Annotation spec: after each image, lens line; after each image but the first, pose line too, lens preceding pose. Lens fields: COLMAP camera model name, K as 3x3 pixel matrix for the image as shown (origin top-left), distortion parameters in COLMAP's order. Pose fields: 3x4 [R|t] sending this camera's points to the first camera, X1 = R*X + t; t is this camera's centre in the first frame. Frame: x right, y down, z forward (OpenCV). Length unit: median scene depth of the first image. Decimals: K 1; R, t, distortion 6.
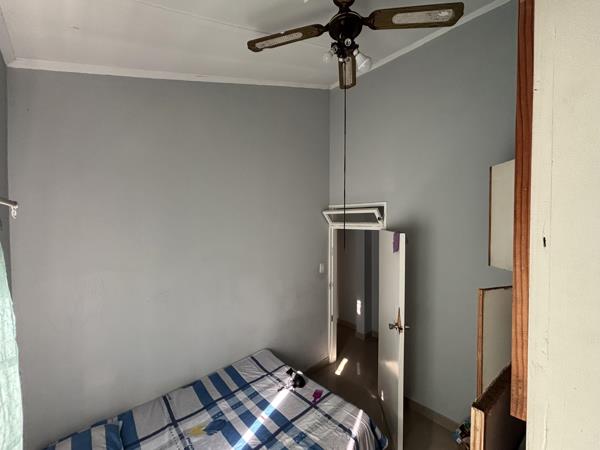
lens RADIAL K [[241.7, 0, 300.1], [0, 241.7, 223.5], [0, 0, 1]] dist [-0.001895, -0.000535]
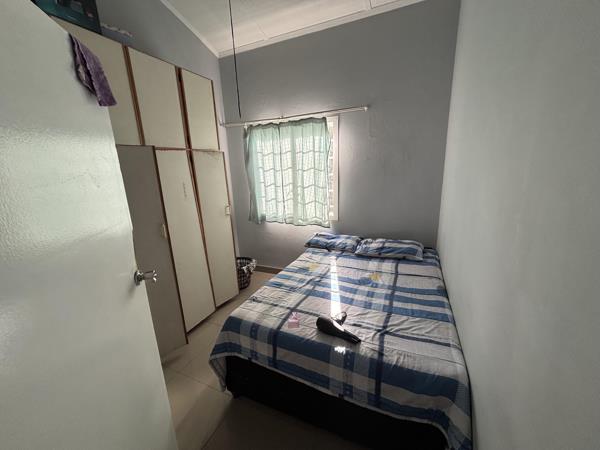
lens RADIAL K [[241.7, 0, 300.1], [0, 241.7, 223.5], [0, 0, 1]] dist [-0.001895, -0.000535]
pose [[-0.921471, 0.132507, -0.365148, 0.310868], [0.034667, 0.964322, 0.262454, 0.238380], [0.386897, 0.229186, -0.893188, 1.732322]]
